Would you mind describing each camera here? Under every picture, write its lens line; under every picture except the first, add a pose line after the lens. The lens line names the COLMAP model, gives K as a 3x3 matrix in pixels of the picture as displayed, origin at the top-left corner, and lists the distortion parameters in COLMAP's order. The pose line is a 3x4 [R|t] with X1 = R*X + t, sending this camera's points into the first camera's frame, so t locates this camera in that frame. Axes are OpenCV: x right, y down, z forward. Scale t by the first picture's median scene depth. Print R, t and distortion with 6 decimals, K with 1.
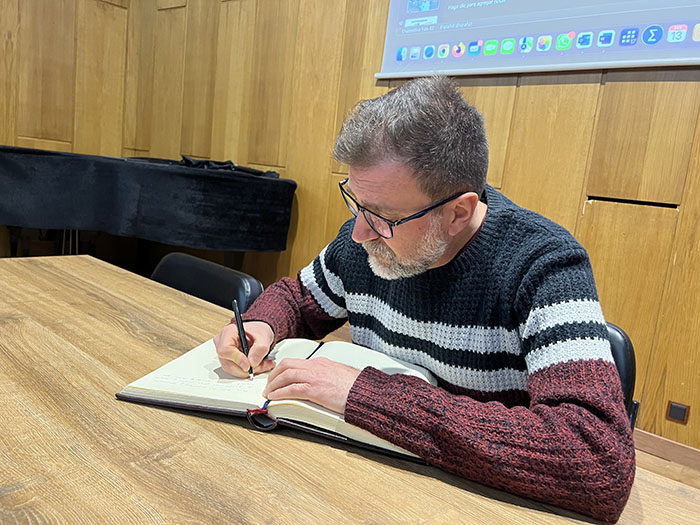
lens RADIAL K [[533.8, 0, 350.0], [0, 533.8, 262.5], [0, 0, 1]] dist [-0.002400, -0.005836]
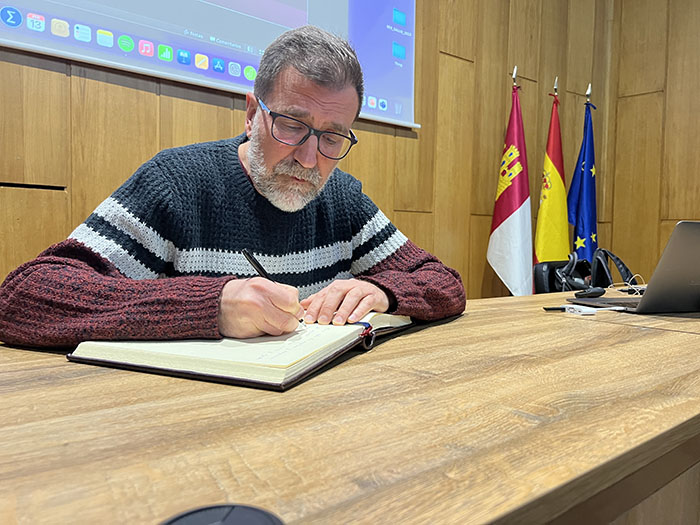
lens RADIAL K [[531.1, 0, 348.4], [0, 531.1, 259.6], [0, 0, 1]] dist [0.058041, -0.071931]
pose [[0.194364, -0.138577, 0.971092, -0.338961], [0.159420, 0.981272, 0.108122, 0.008952], [-0.967888, 0.133796, 0.212816, 0.237990]]
